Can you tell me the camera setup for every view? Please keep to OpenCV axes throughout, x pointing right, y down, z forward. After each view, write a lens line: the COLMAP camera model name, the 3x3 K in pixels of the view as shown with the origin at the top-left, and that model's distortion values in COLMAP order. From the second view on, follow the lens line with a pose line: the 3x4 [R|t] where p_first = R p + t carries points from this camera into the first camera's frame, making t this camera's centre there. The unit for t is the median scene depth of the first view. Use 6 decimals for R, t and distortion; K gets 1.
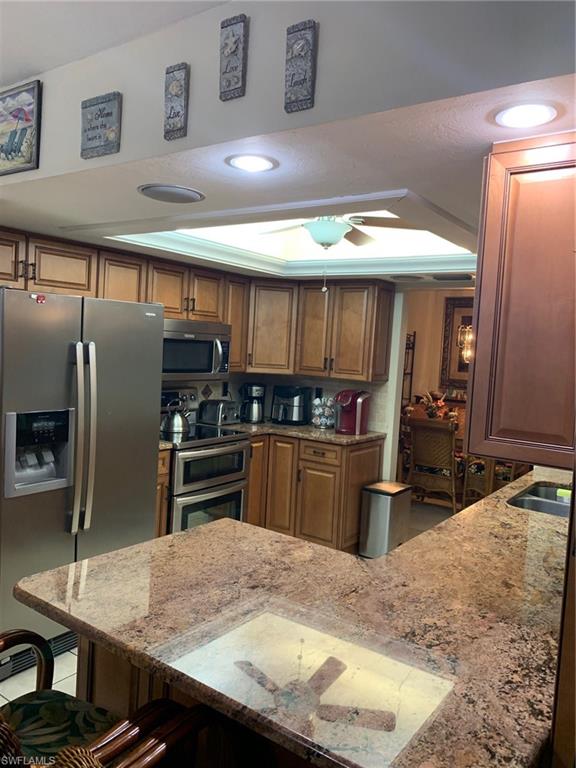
lens RADIAL K [[590.4, 0, 288.9], [0, 590.4, 384.1], [0, 0, 1]] dist [0.037169, -0.048948]
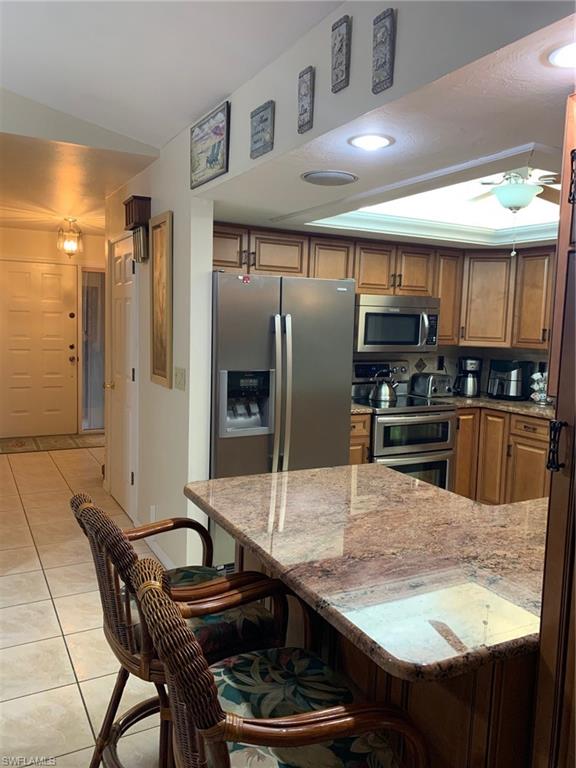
lens RADIAL K [[590.4, 0, 289.0], [0, 590.4, 386.1], [0, 0, 1]] dist [0.037169, -0.048948]
pose [[0.897685, 0.021672, -0.440105, 0.193327], [-0.010722, 0.999568, 0.027352, 0.041601], [0.440508, -0.019835, 0.897530, -0.061661]]
